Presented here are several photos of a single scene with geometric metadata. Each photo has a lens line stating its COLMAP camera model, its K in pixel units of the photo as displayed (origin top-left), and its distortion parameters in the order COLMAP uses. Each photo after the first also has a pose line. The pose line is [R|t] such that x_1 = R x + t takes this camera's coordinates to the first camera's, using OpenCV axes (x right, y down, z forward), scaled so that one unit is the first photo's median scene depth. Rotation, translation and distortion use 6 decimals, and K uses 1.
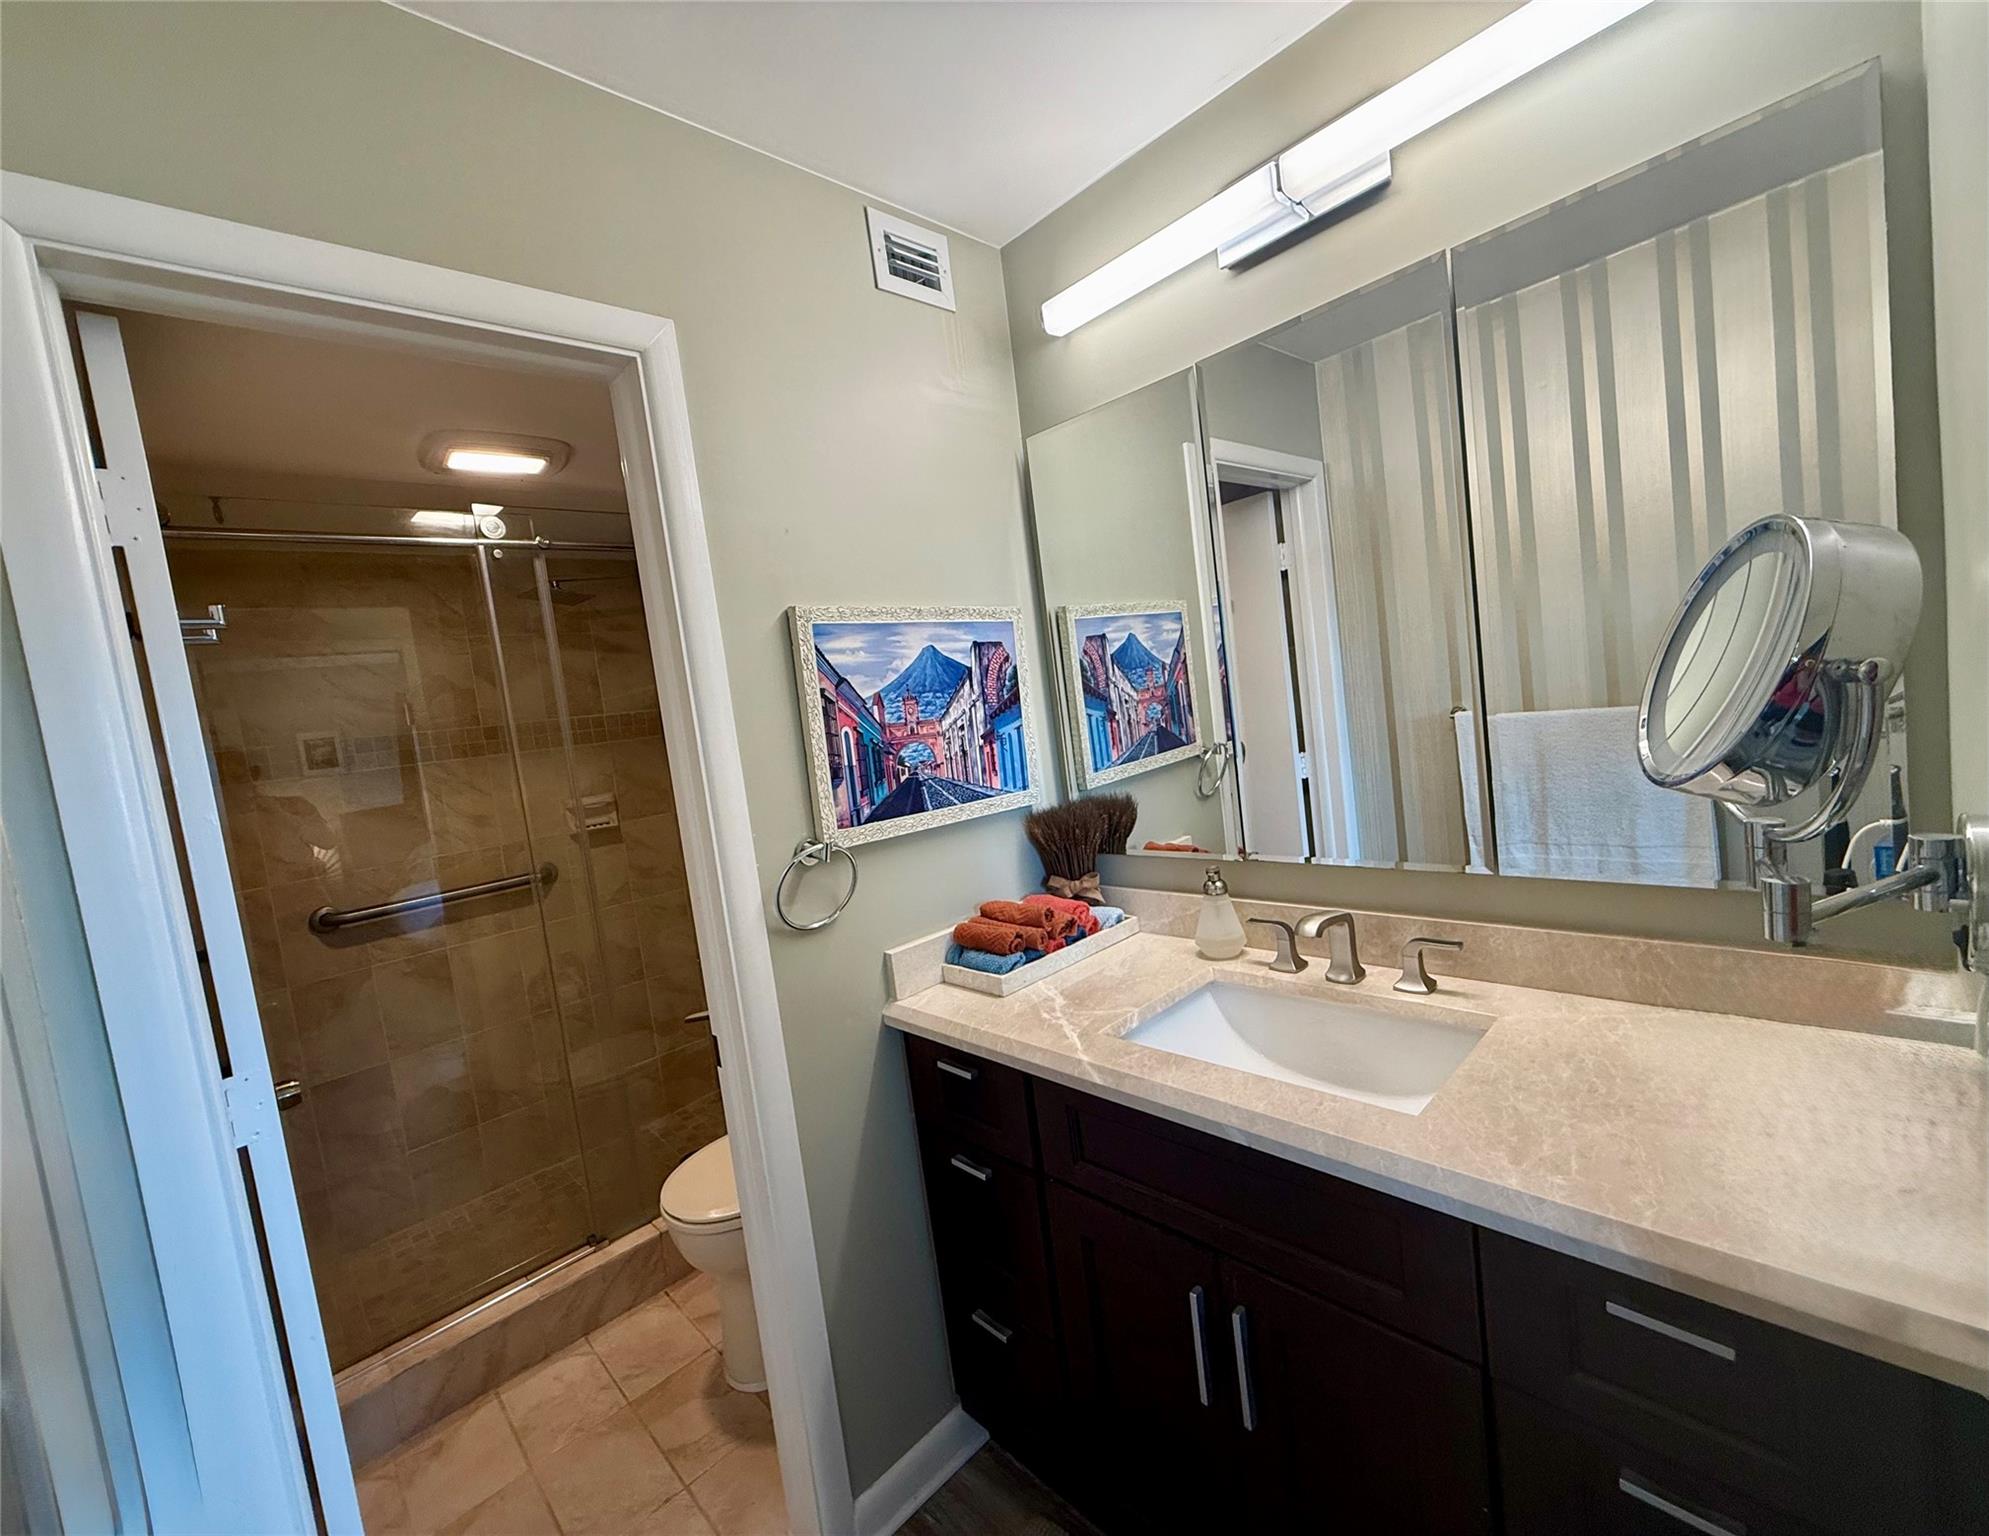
lens RADIAL K [[816.3, 0, 948.1], [0, 816.3, 780.3], [0, 0, 1]] dist [0.002699, 0.000098]
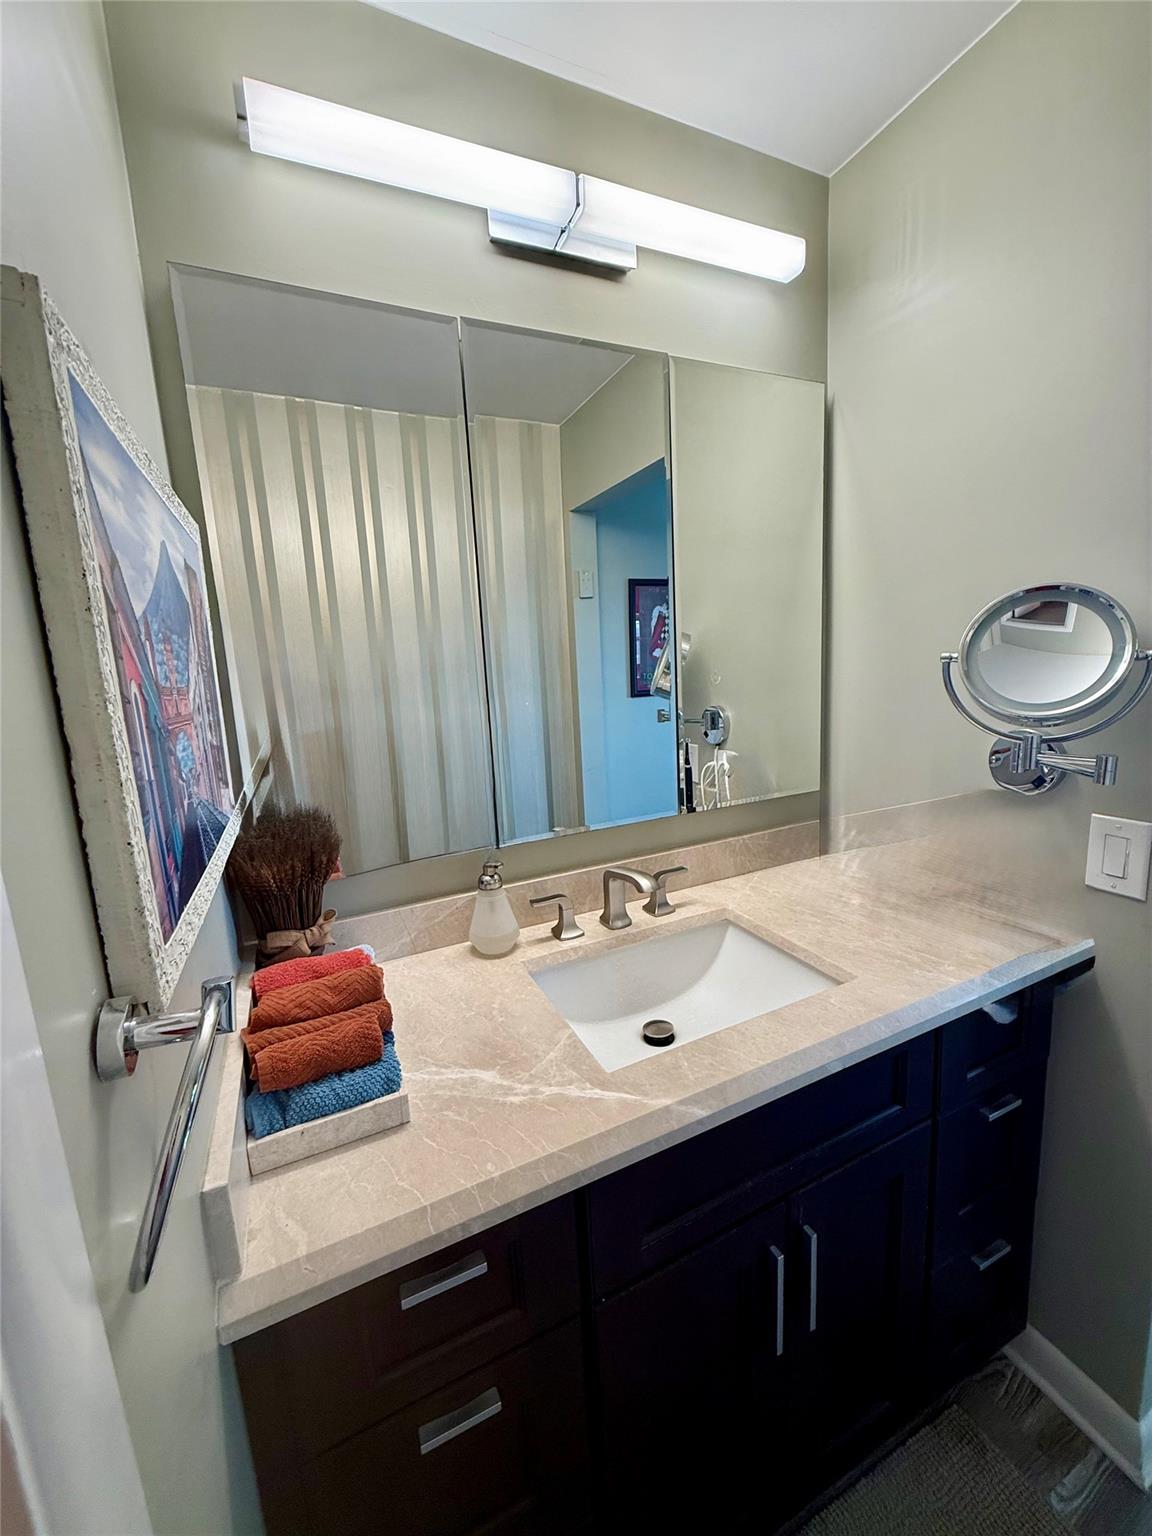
lens RADIAL K [[620.3, 0, 579.5], [0, 620.3, 761.4], [0, 0, 1]] dist [-0.000853, 0.000262]
pose [[0.293923, -0.046359, 0.954704, -0.470697], [0.102590, 0.994583, 0.016712, -0.013033], [-0.950308, 0.093031, 0.297087, 0.962149]]
